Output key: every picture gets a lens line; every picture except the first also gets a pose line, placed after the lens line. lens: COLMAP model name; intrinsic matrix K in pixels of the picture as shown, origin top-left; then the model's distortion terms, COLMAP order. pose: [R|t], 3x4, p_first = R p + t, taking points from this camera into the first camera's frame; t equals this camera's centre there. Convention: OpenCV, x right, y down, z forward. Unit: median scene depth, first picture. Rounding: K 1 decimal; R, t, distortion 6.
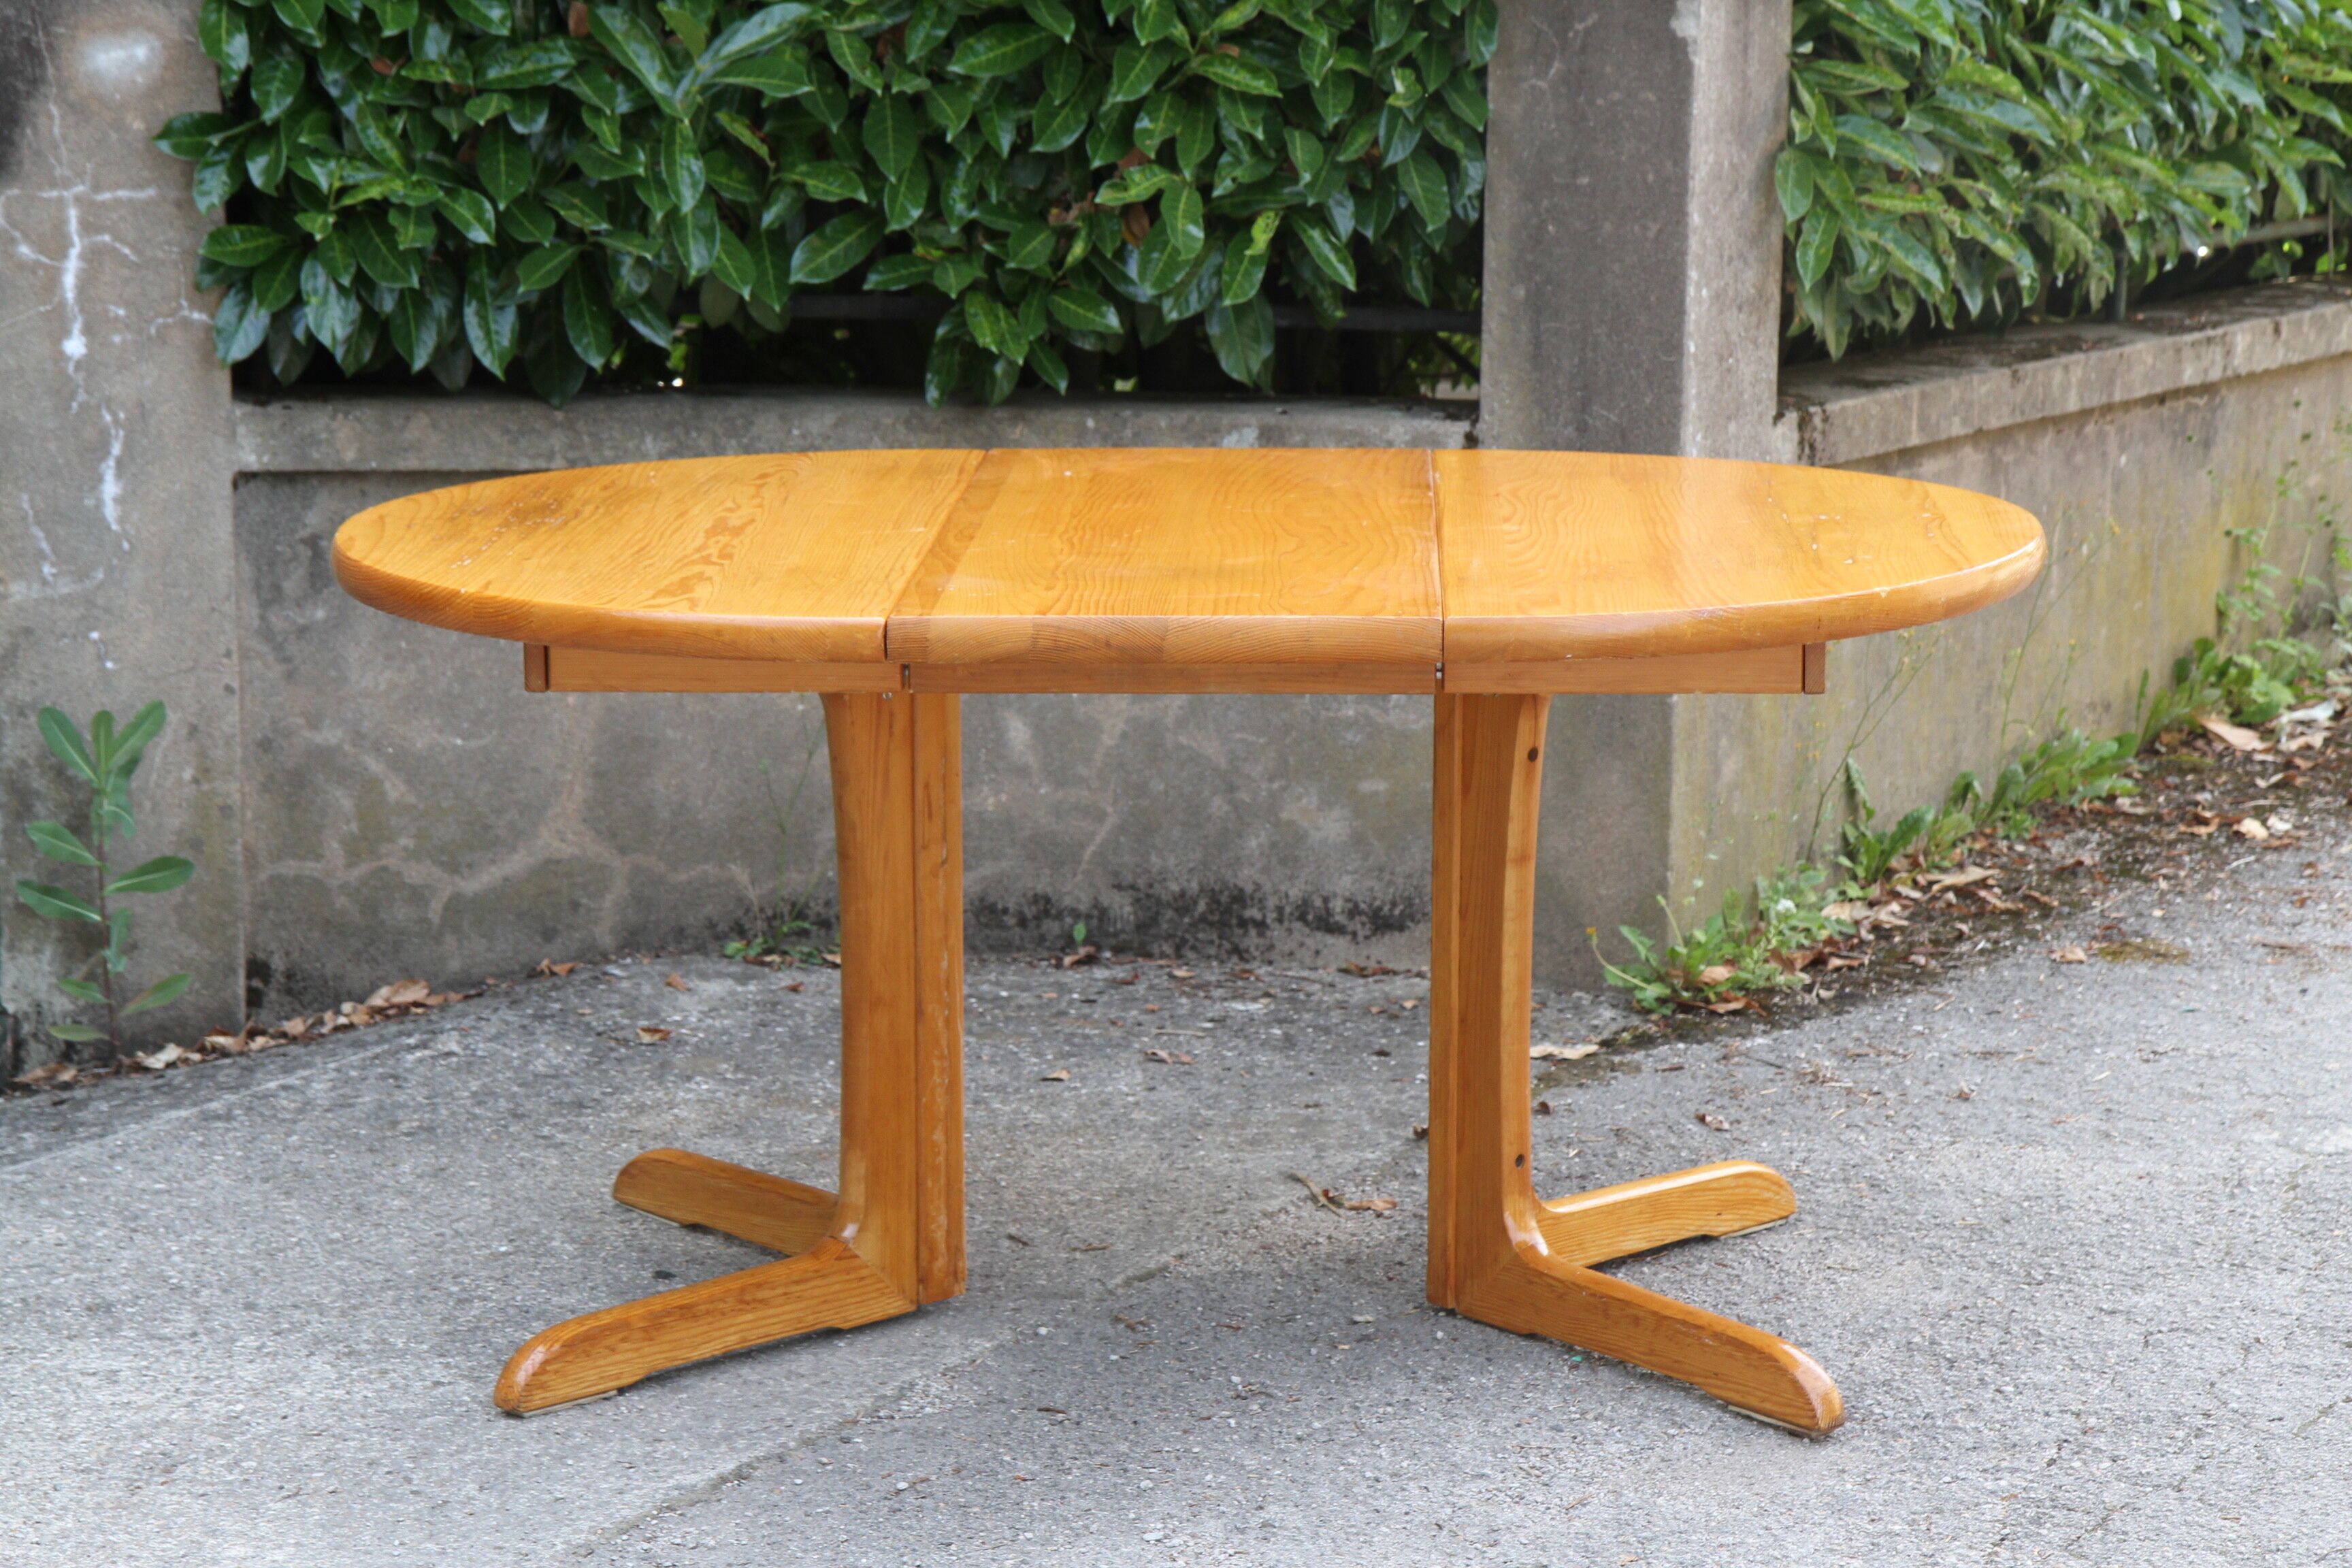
lens RADIAL K [[5102.6, 0, 1192.7], [0, 5102.6, 843.9], [0, 0, 1]] dist [0.302063, 0.538957]
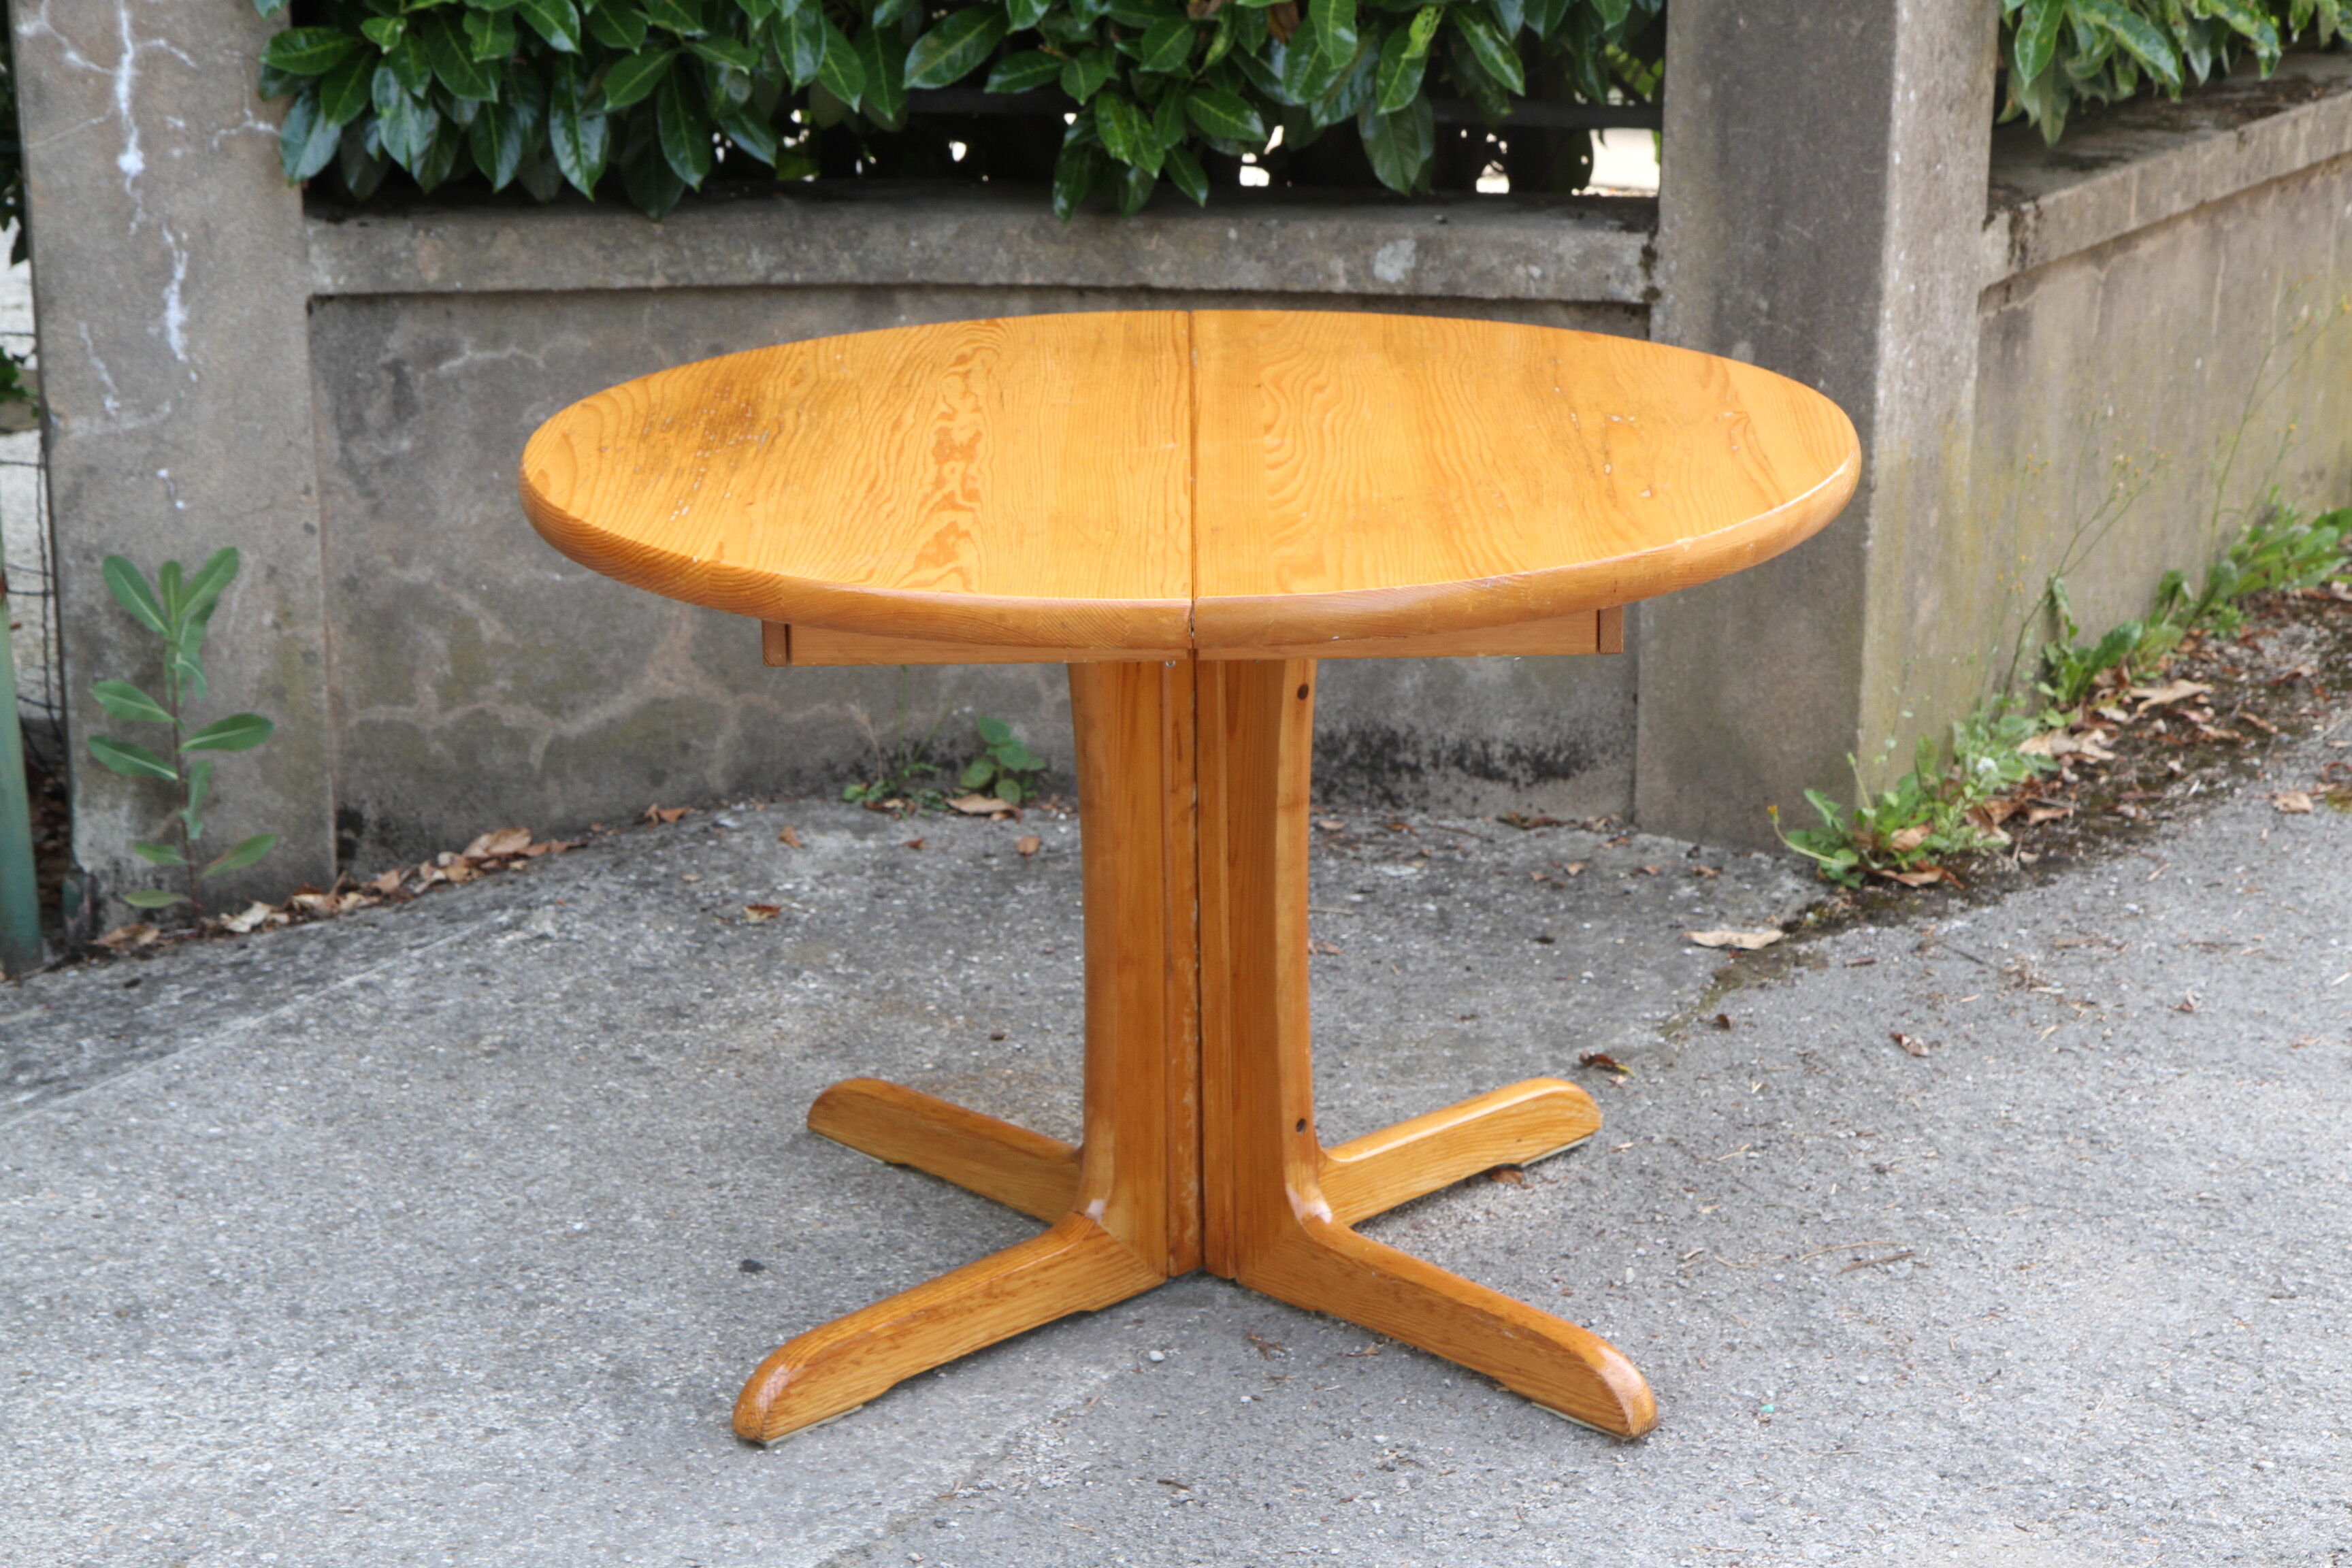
lens RADIAL K [[4648.3, 0, 1184.8], [0, 4648.3, 822.9], [0, 0, 1]] dist [0.241828, 0.460130]
pose [[0.999313, 0.004249, -0.036829, 0.002819], [-0.000356, 0.994465, 0.105064, -0.066483], [0.037071, -0.104978, 0.993783, 0.158250]]
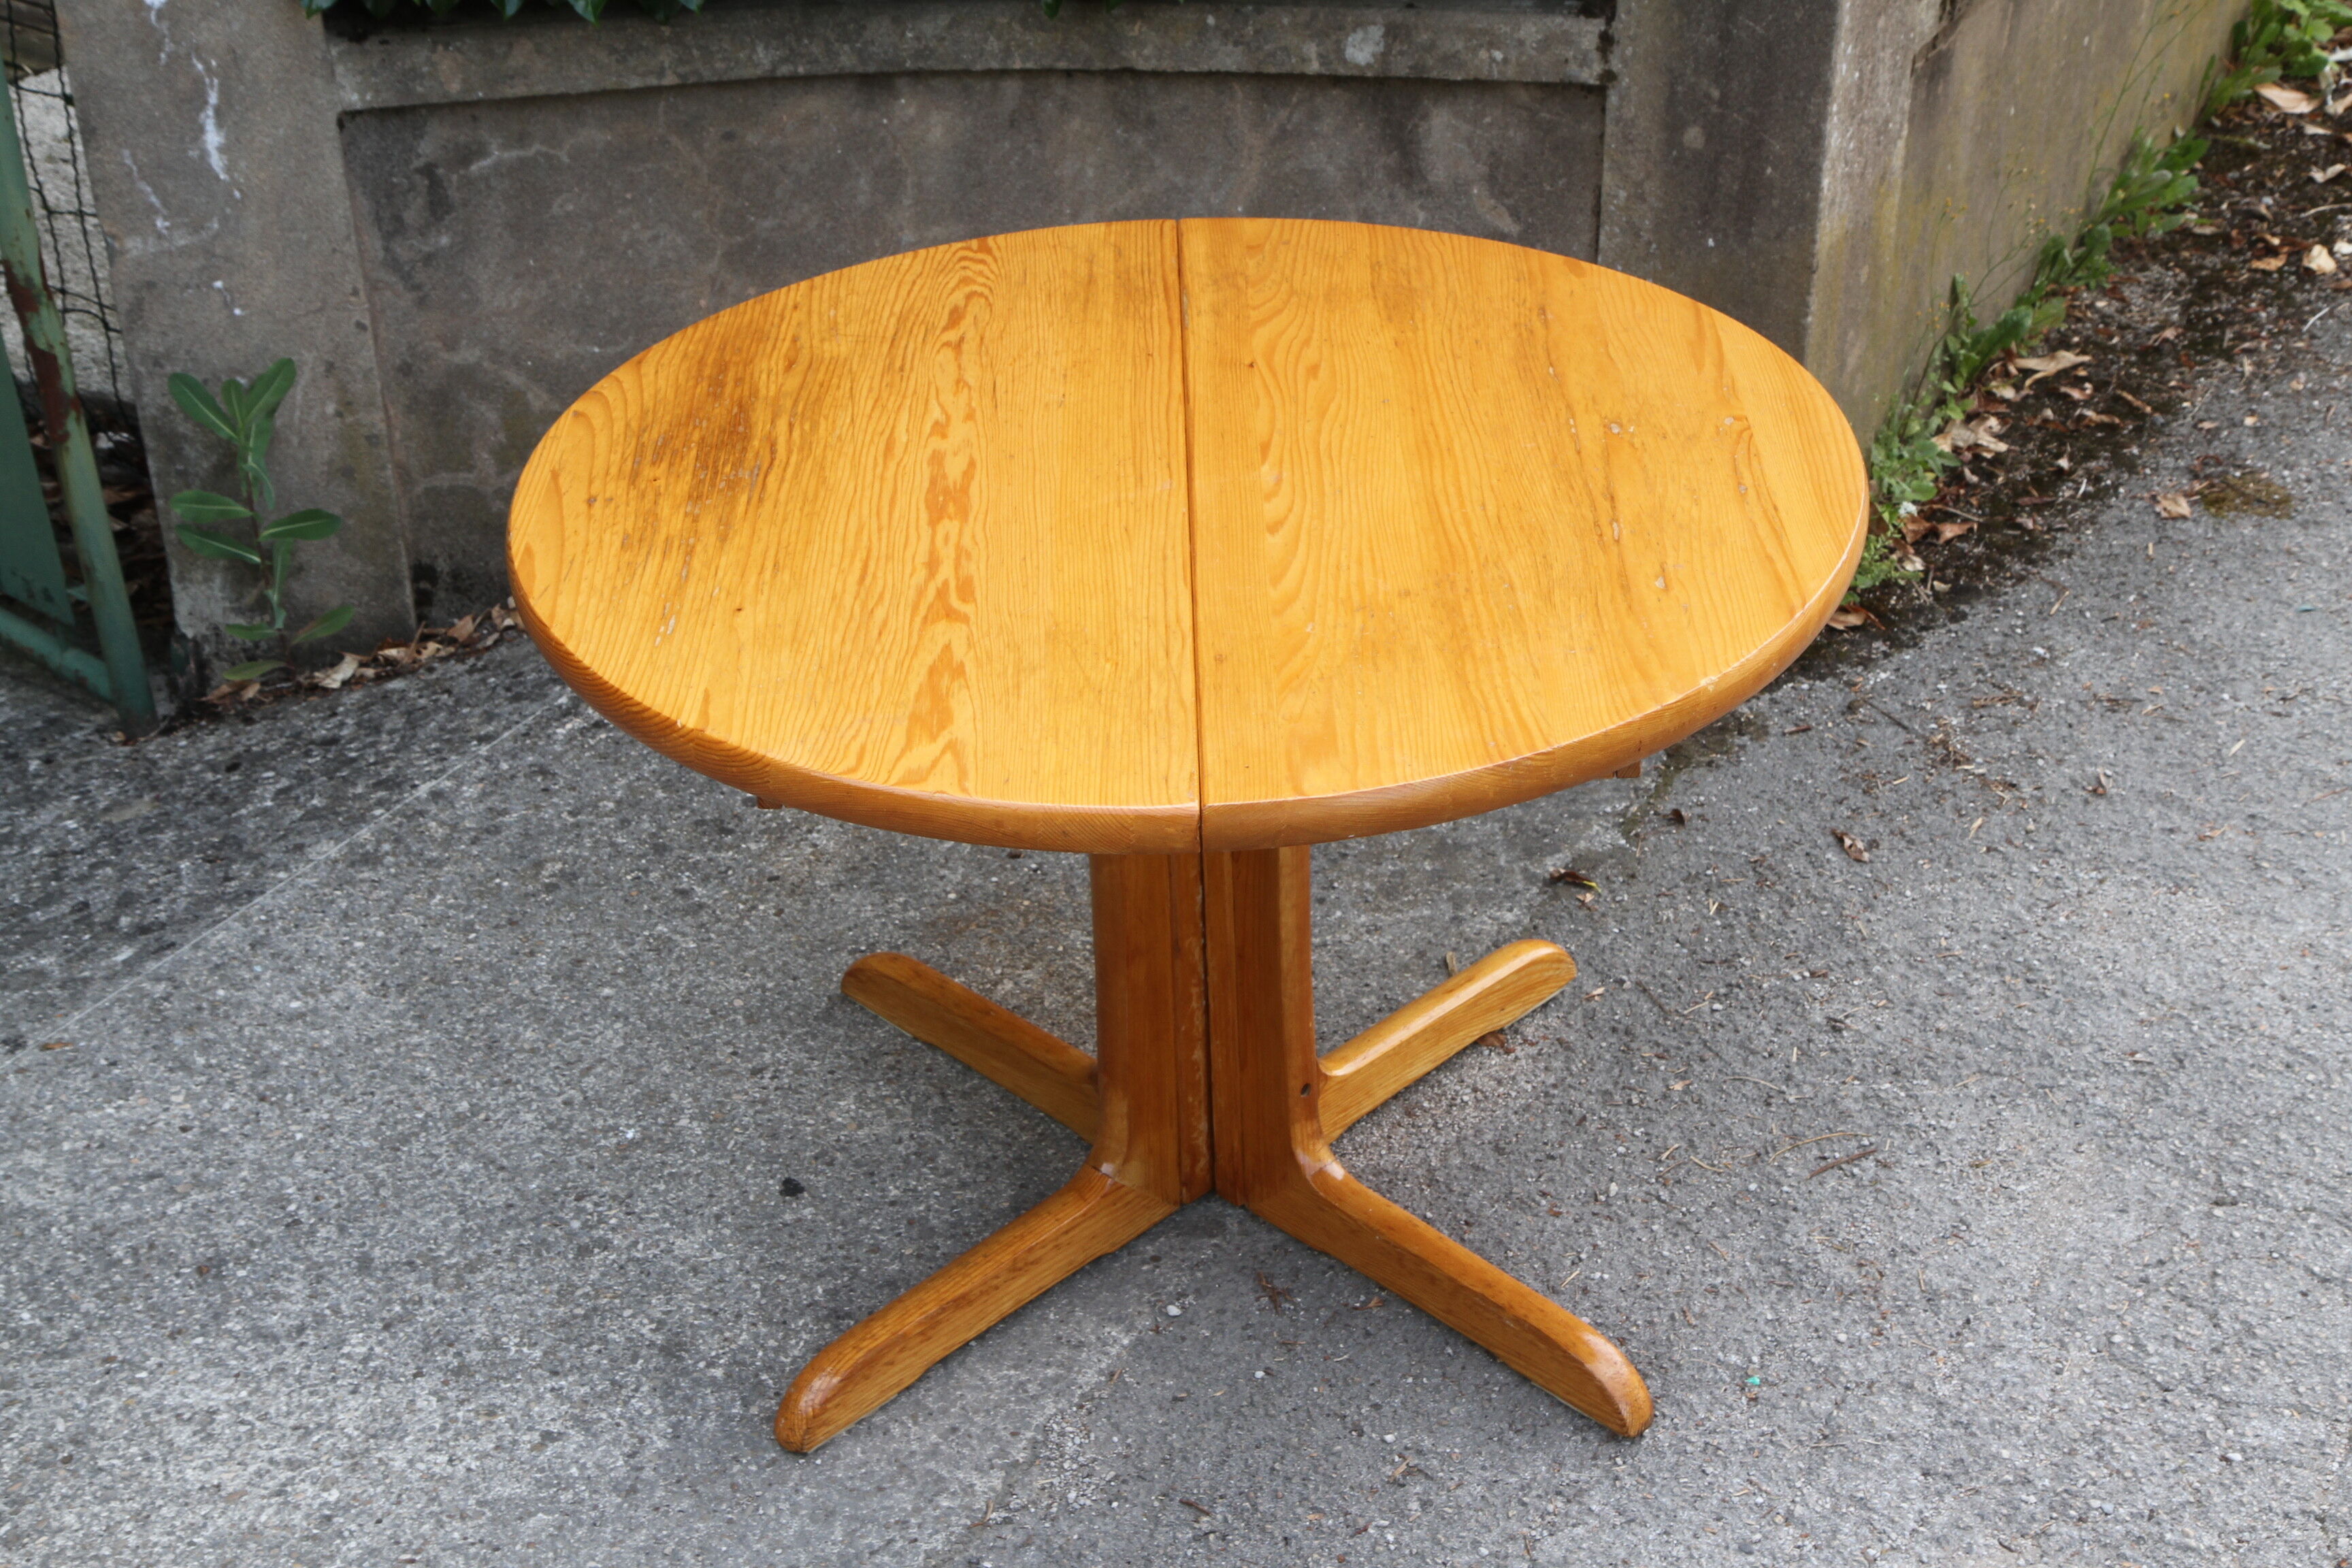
lens RADIAL K [[3322.2, 0, 1185.0], [0, 3322.2, 820.0], [0, 0, 1]] dist [0.099527, 0.280031]
pose [[0.999439, -0.011209, -0.031552, -0.006688], [0.021456, 0.937808, 0.346490, -0.163447], [0.025706, -0.346973, 0.937523, 0.359518]]
